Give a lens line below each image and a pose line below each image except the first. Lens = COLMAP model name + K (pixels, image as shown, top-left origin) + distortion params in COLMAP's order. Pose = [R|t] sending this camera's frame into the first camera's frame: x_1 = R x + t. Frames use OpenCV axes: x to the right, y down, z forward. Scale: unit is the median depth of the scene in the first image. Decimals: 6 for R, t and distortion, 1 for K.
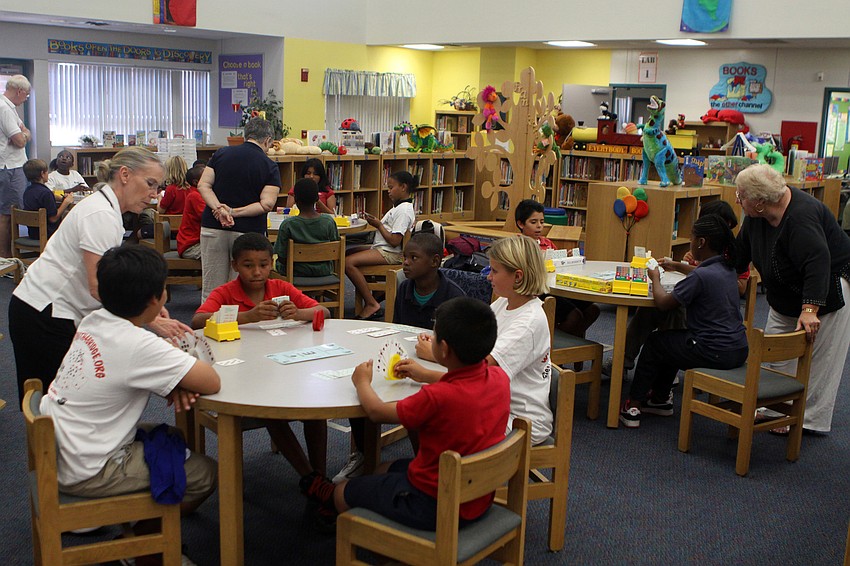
lens RADIAL K [[922.5, 0, 425.0], [0, 922.5, 283.0], [0, 0, 1]] dist [-0.144673, 0.180355]
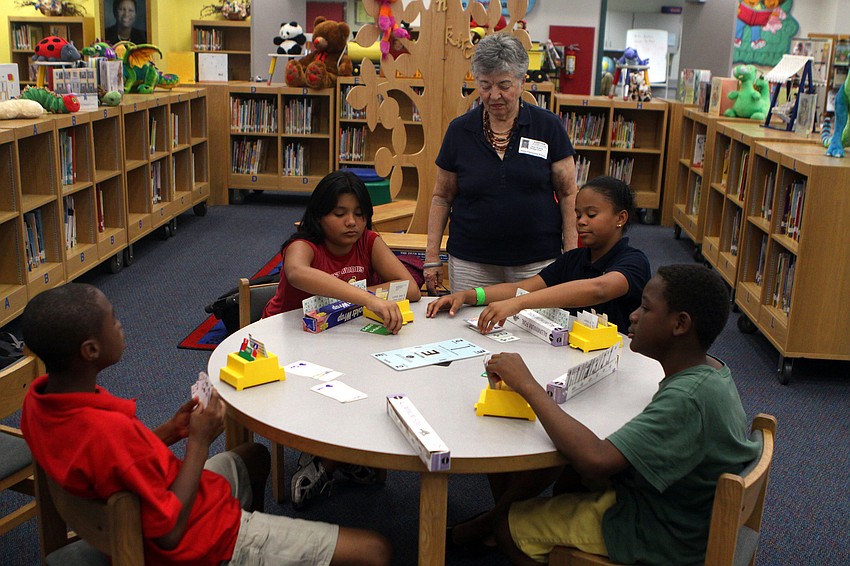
lens RADIAL K [[922.5, 0, 425.0], [0, 922.5, 283.0], [0, 0, 1]] dist [-0.144673, 0.180355]
pose [[0.798763, -0.167967, 0.577724, -0.196182], [0.105901, 0.984498, 0.139813, -0.082734], [-0.592253, -0.050496, 0.804168, 0.423104]]
